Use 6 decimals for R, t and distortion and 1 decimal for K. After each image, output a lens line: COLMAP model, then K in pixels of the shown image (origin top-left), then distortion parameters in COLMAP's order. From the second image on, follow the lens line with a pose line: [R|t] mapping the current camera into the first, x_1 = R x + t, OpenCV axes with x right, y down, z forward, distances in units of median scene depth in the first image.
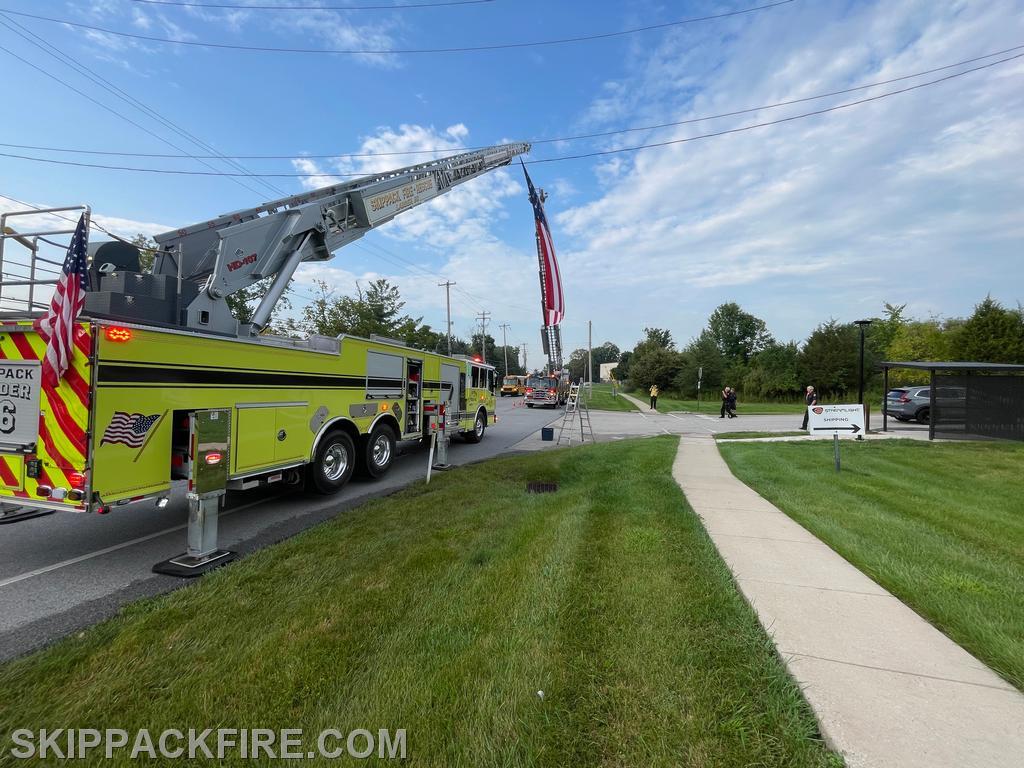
lens RADIAL K [[408.8, 0, 514.9], [0, 408.8, 383.2], [0, 0, 1]] dist [0.001005, -0.000738]
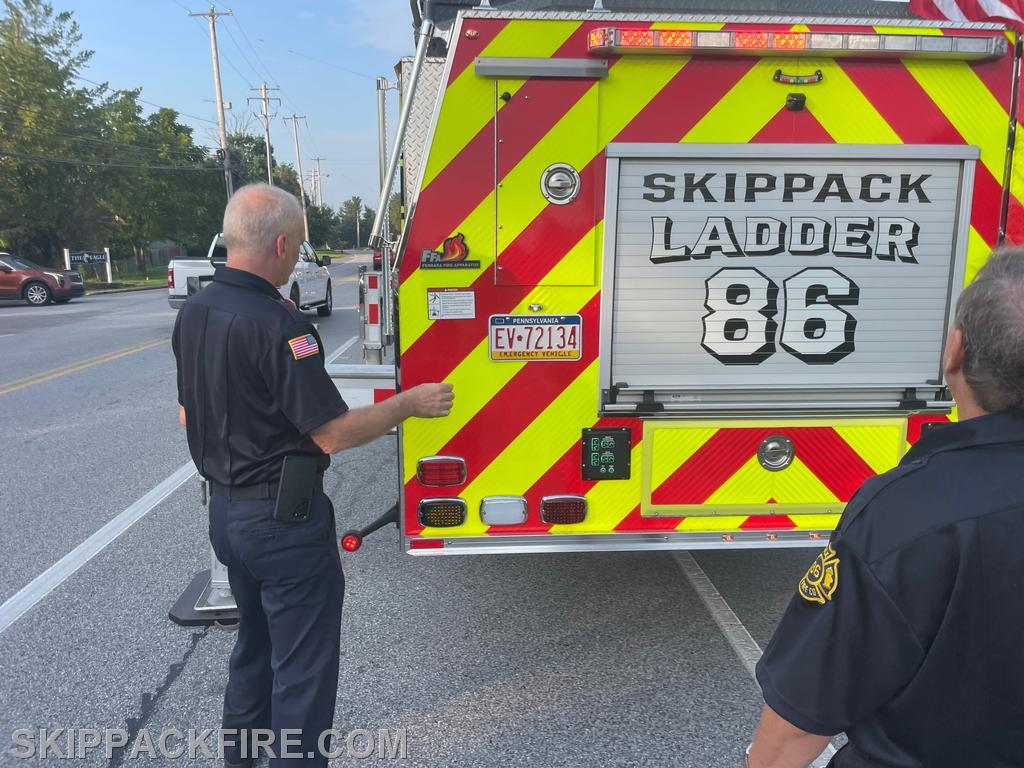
lens RADIAL K [[768.0, 0, 512.0], [0, 768.0, 384.2], [0, 0, 1]] dist [0.007210, 0.000735]
pose [[0.956348, -0.072648, 0.283057, -1.627153], [0.017394, 0.981041, 0.193020, 0.008159], [-0.291713, -0.179670, 0.939480, 0.436150]]
